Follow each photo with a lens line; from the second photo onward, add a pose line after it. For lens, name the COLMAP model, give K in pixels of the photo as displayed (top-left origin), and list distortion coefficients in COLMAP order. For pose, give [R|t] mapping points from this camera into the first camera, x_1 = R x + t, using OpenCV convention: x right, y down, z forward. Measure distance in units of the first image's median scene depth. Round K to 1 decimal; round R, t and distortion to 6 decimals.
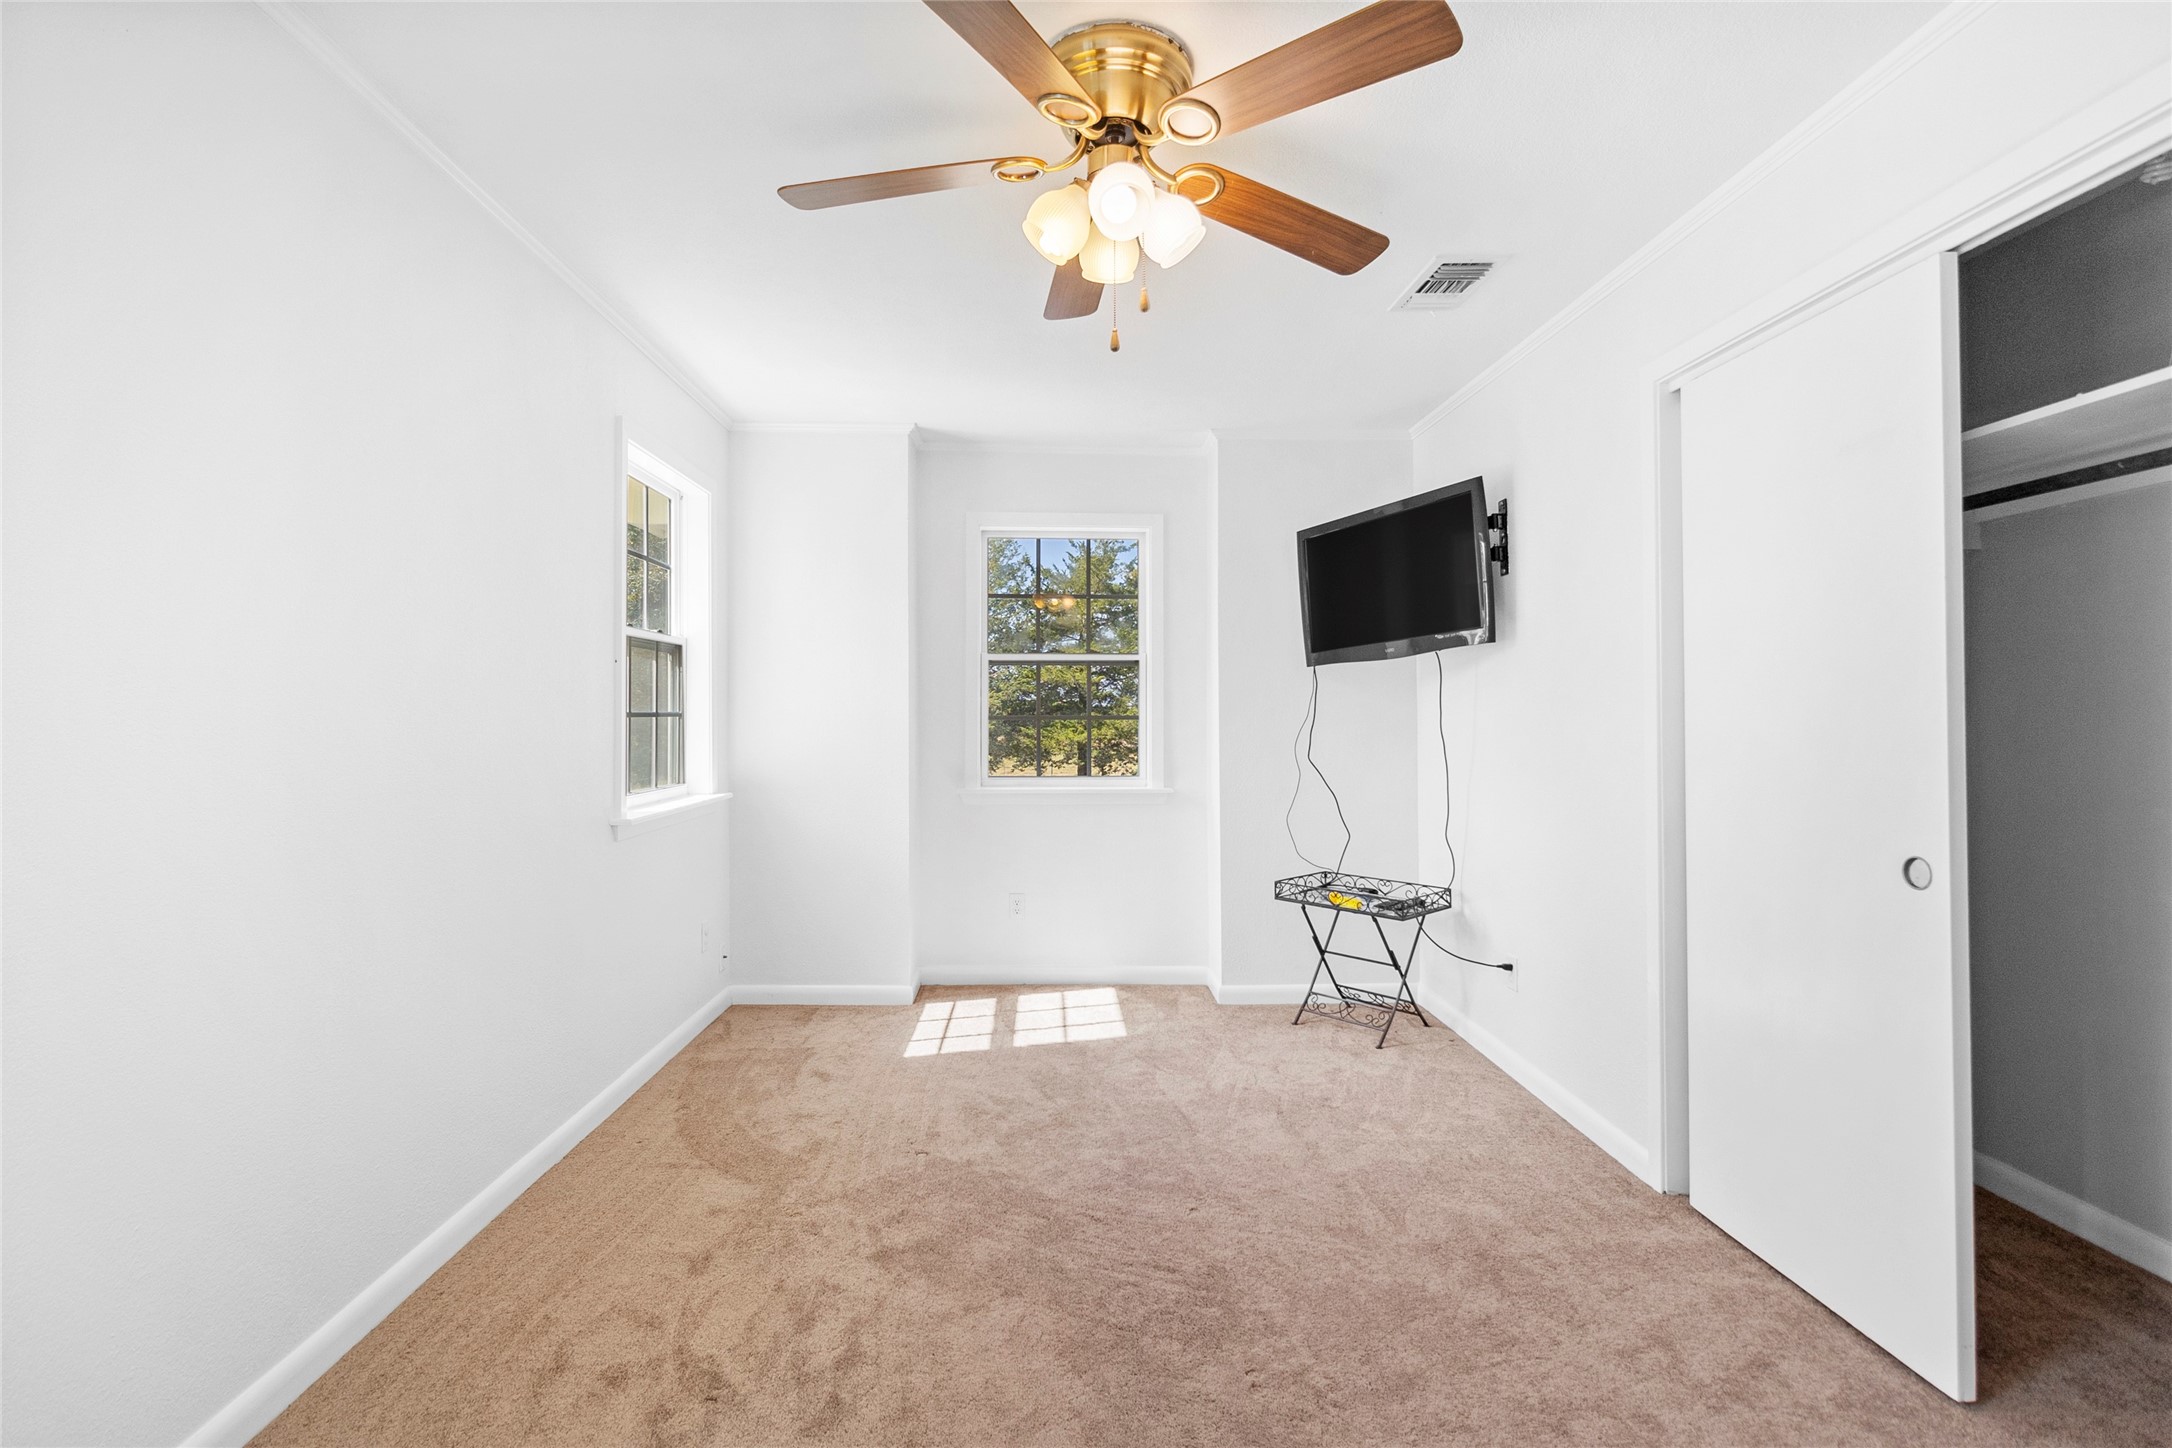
lens RADIAL K [[996.4, 0, 1092.6], [0, 996.4, 706.0], [0, 0, 1]] dist [-0.000041, 0.000554]
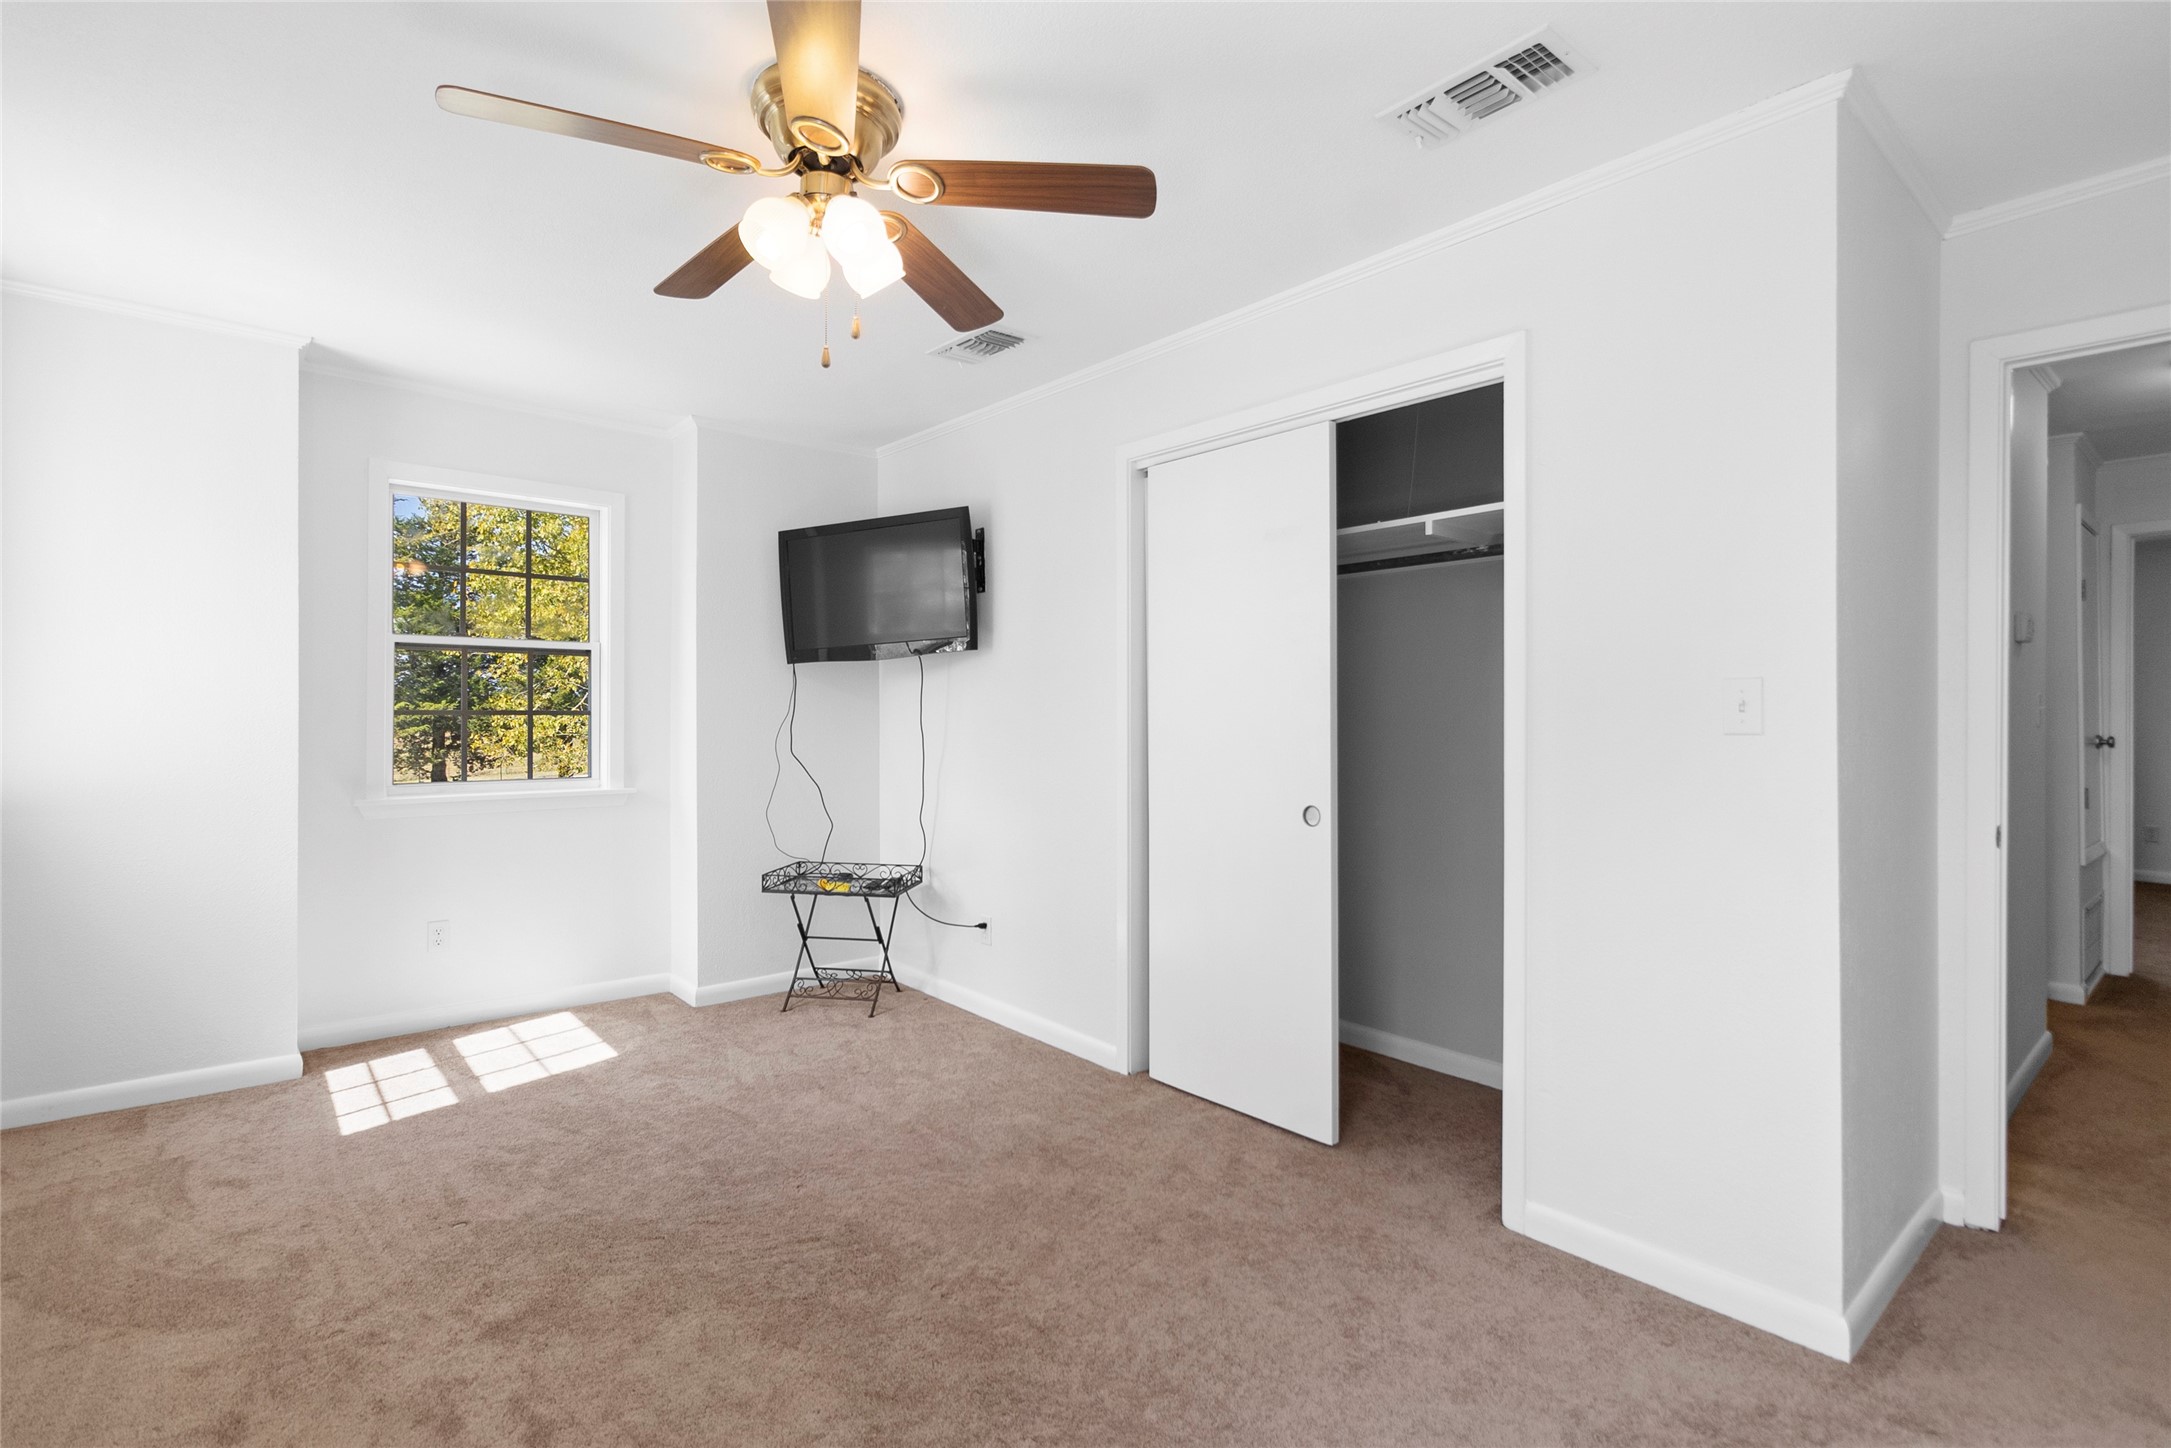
lens RADIAL K [[996.0, 0, 1092.1], [0, 996.0, 706.1], [0, 0, 1]] dist [-0.000041, 0.000554]
pose [[0.783183, 0.007392, 0.621747, -0.216538], [-0.010900, 0.999939, 0.001842, -0.001497], [-0.621695, -0.008219, 0.783216, -0.000964]]
